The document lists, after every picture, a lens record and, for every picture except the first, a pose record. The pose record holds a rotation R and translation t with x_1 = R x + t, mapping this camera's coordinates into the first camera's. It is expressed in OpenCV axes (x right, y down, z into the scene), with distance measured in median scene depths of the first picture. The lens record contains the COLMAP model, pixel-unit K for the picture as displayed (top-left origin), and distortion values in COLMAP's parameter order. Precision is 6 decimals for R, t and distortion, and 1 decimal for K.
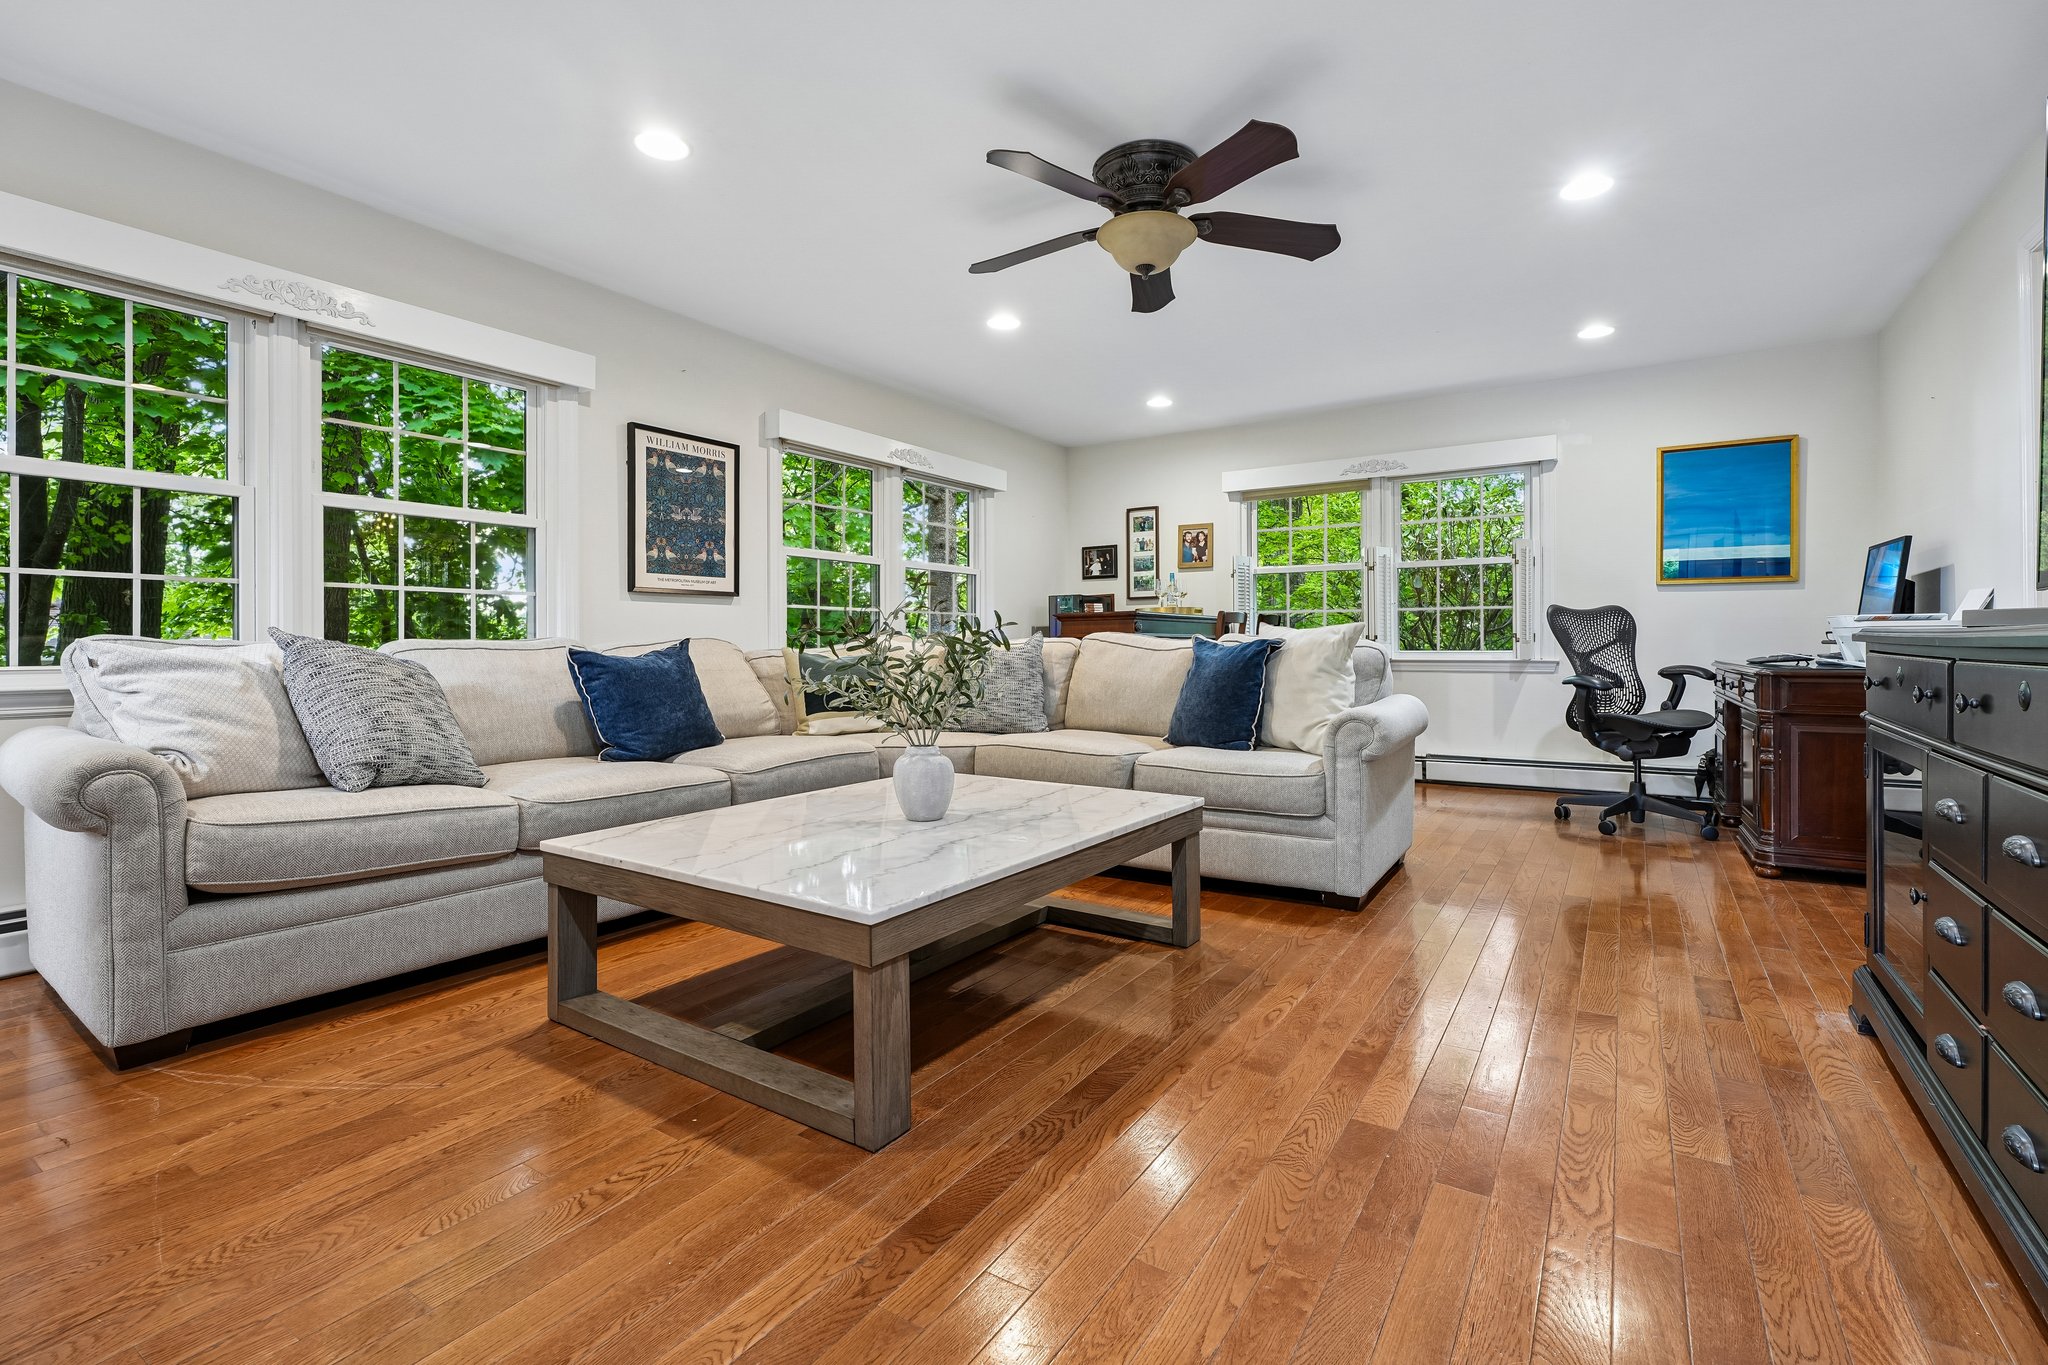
lens RADIAL K [[924.7, 0, 1010.5], [0, 924.7, 645.0], [0, 0, 1]] dist [-0.000143, 0.000897]
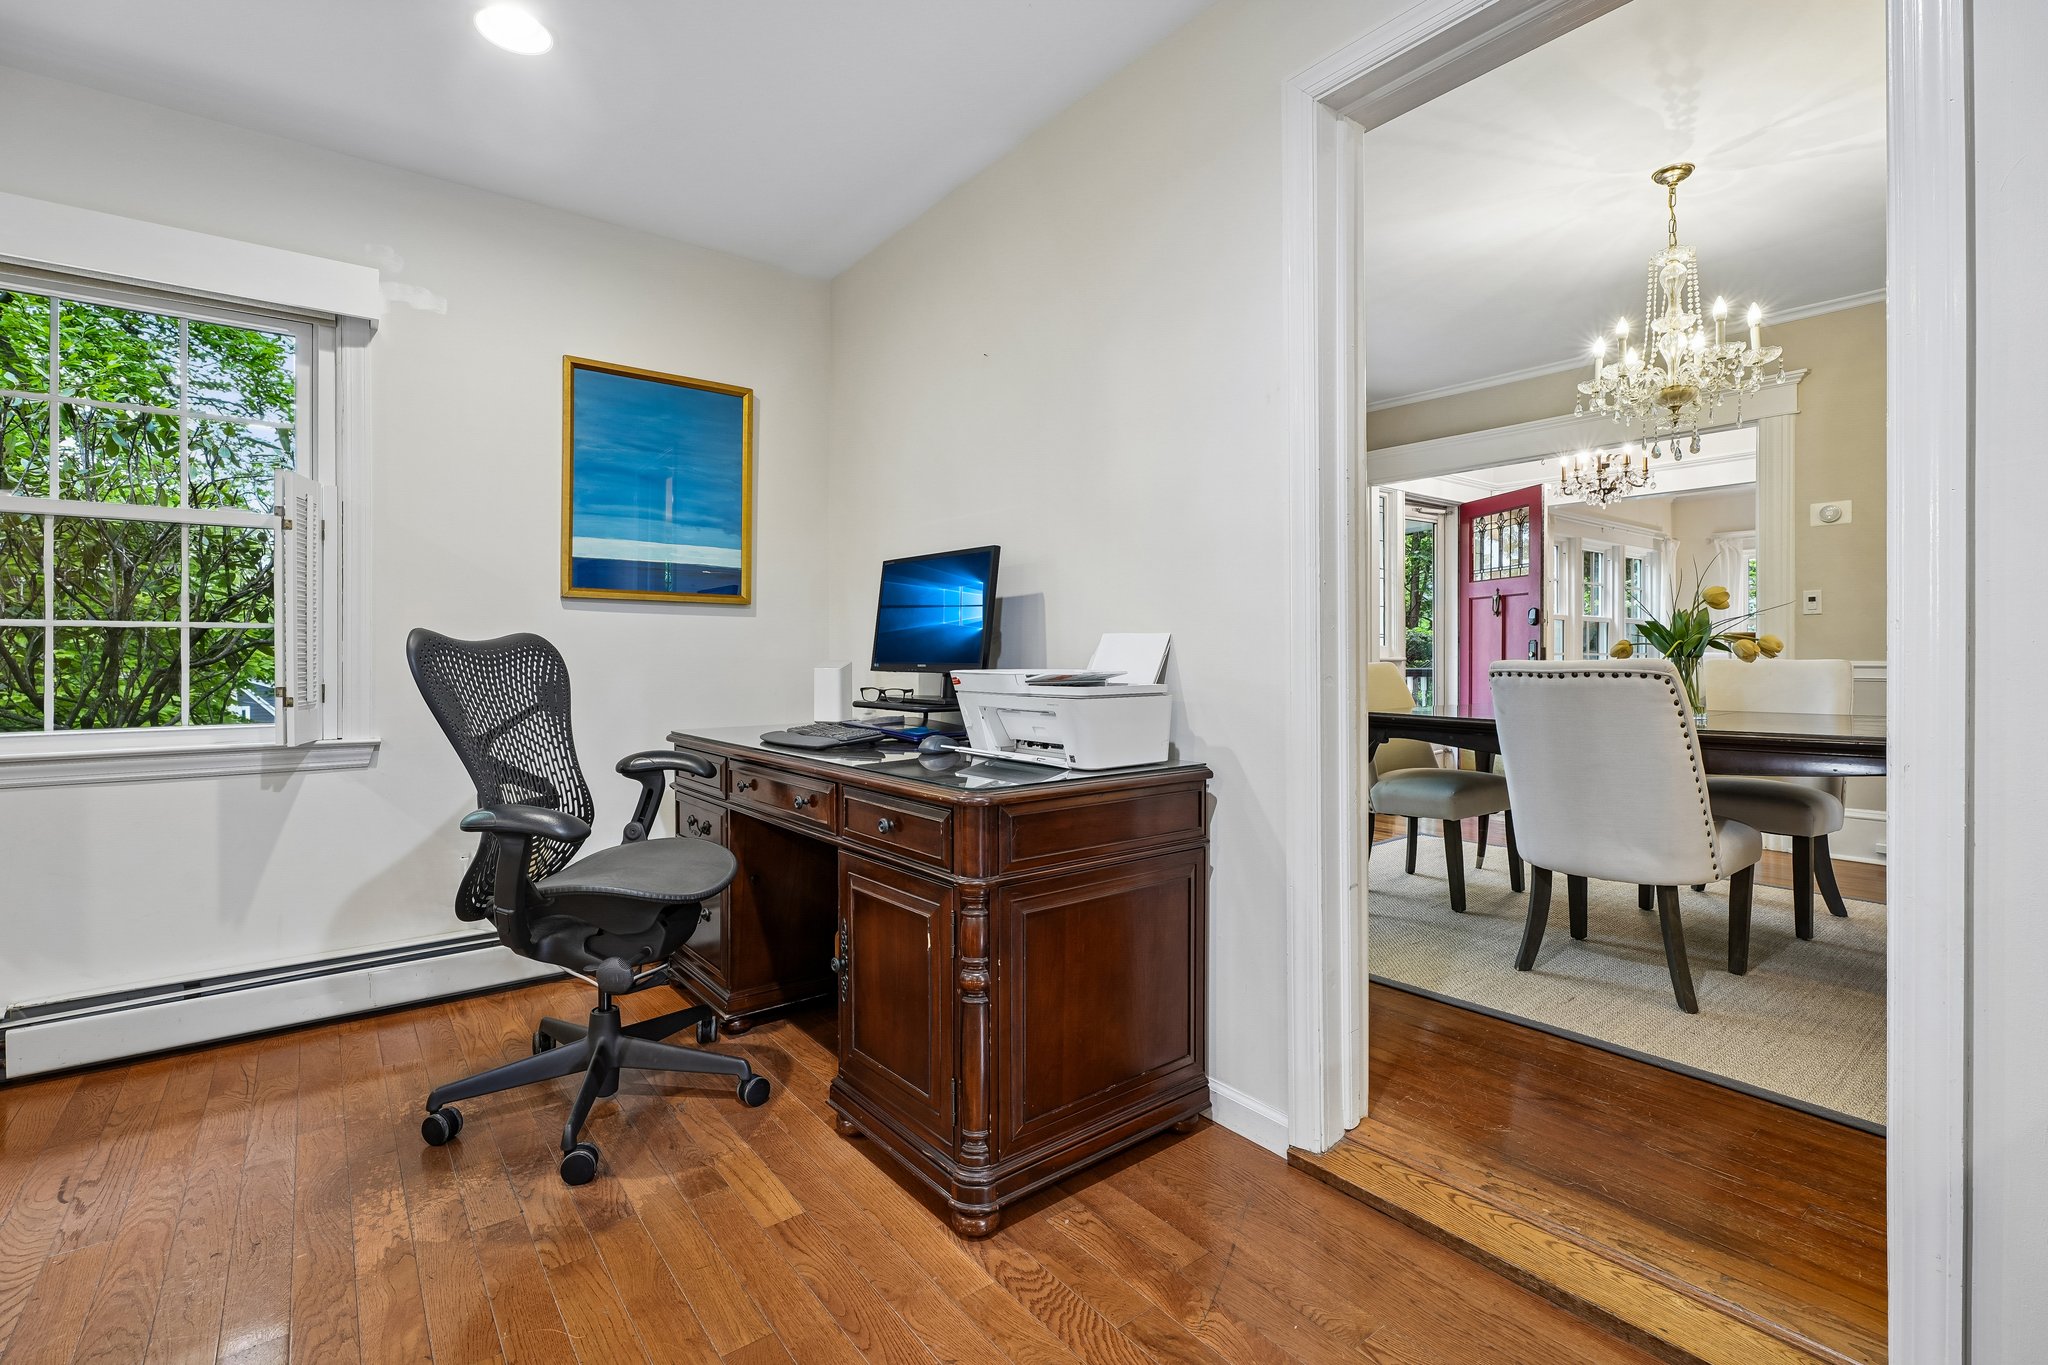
lens RADIAL K [[924.7, 0, 1022.6], [0, 924.7, 658.3], [0, 0, 1]] dist [-0.000143, 0.000897]
pose [[0.318418, 0.002579, 0.947947, 0.244308], [-0.001841, 0.999996, -0.002103, -0.025962], [-0.947949, -0.001076, 0.318421, 0.532926]]
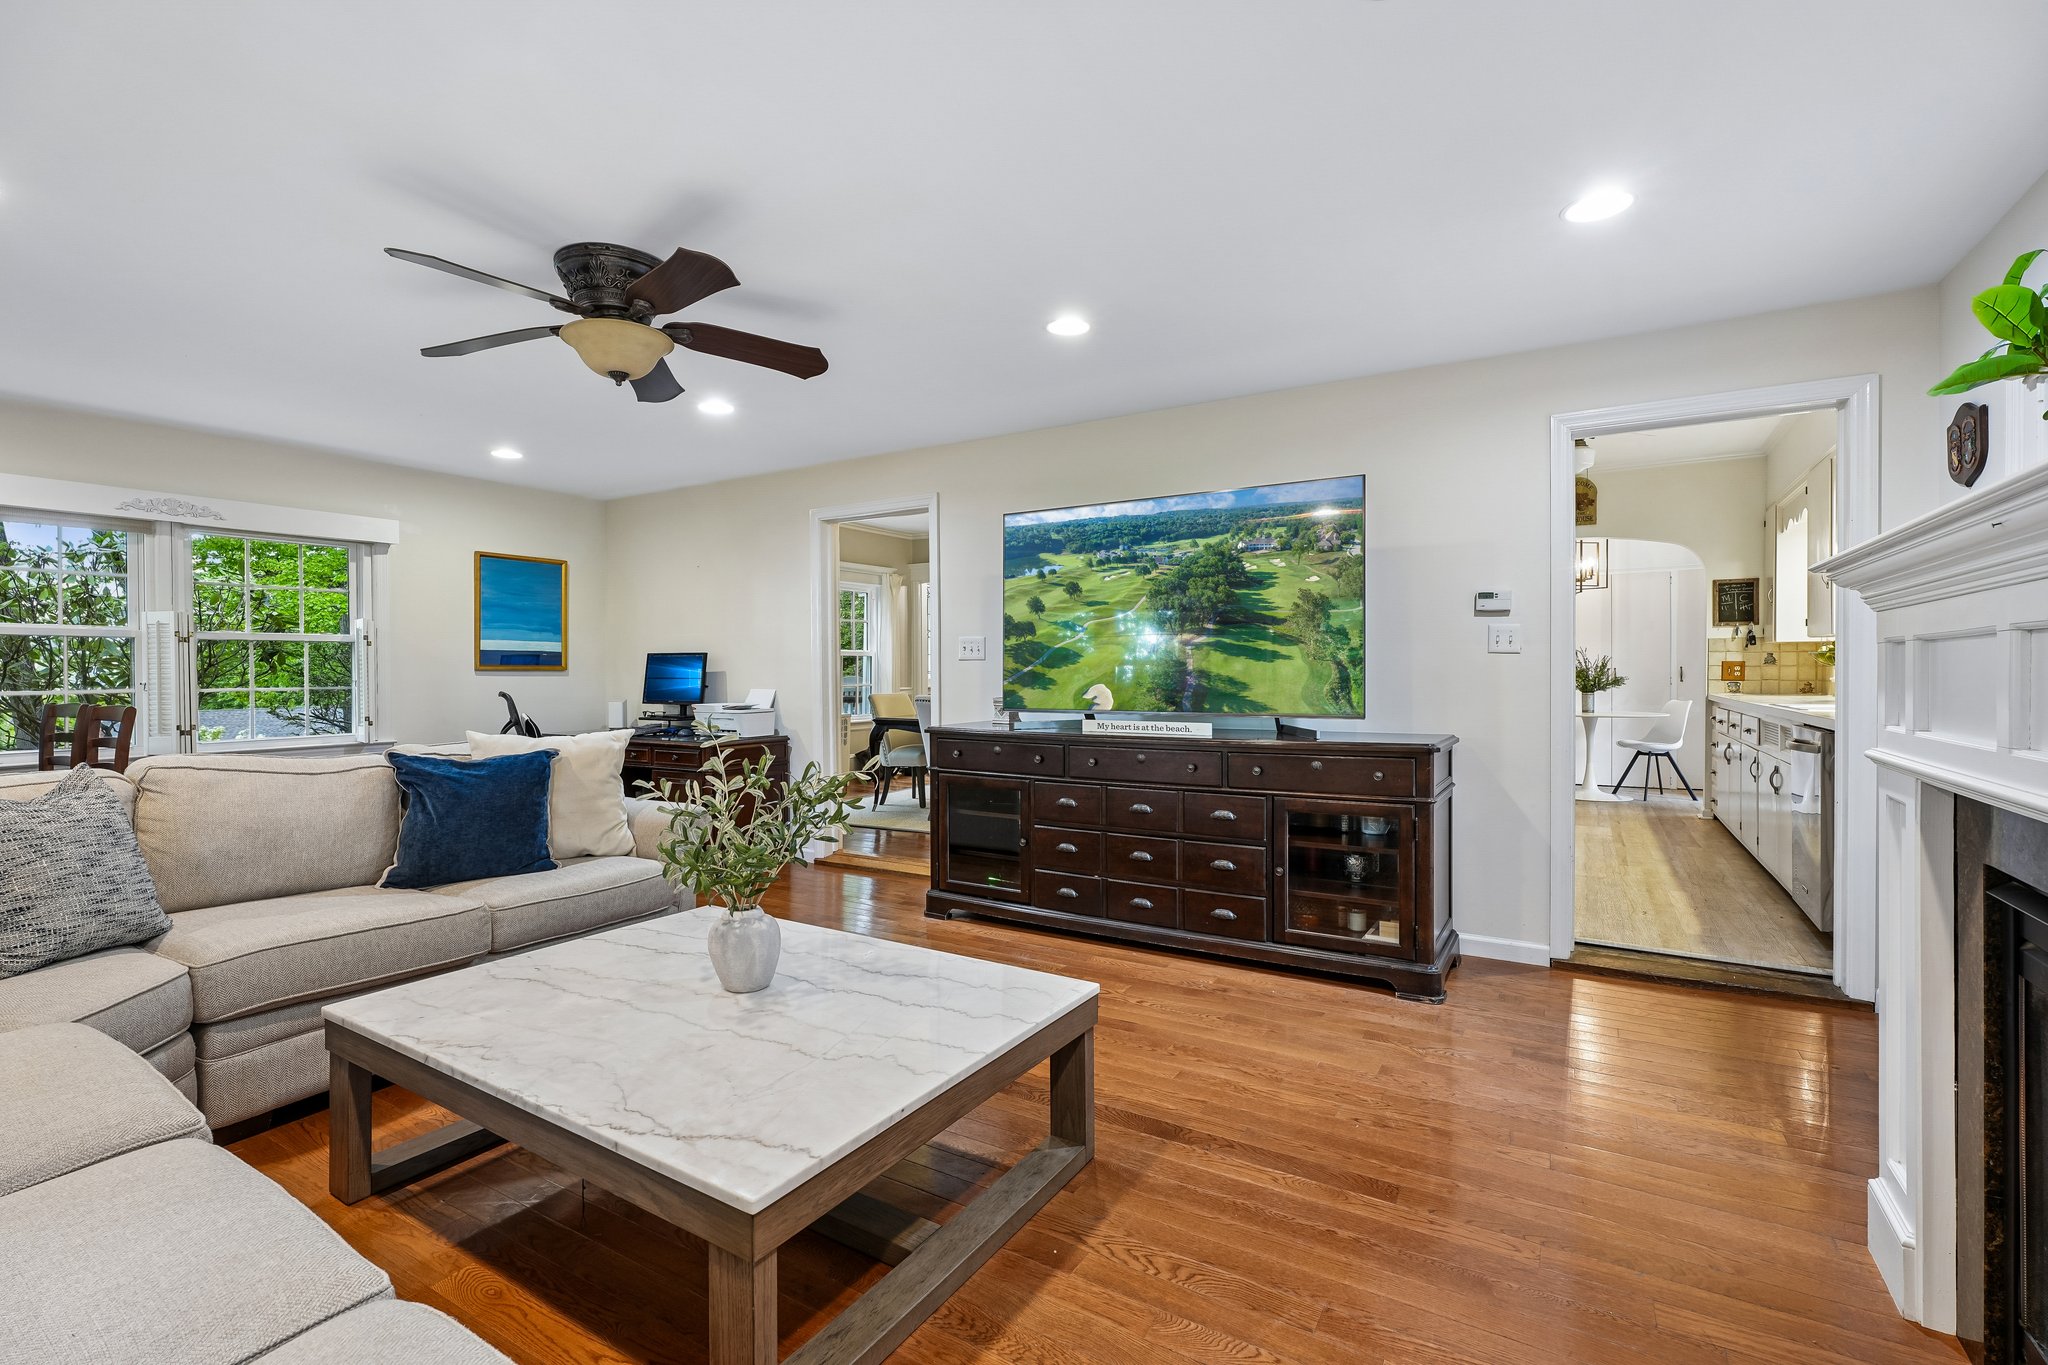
lens RADIAL K [[924.7, 0, 1026.7], [0, 924.7, 681.6], [0, 0, 1]] dist [-0.000143, 0.000897]
pose [[-0.043478, -0.007947, 0.999023, -0.463682], [0.004475, 0.999957, 0.008149, -0.054591], [-0.999044, 0.004825, -0.043440, 0.350663]]
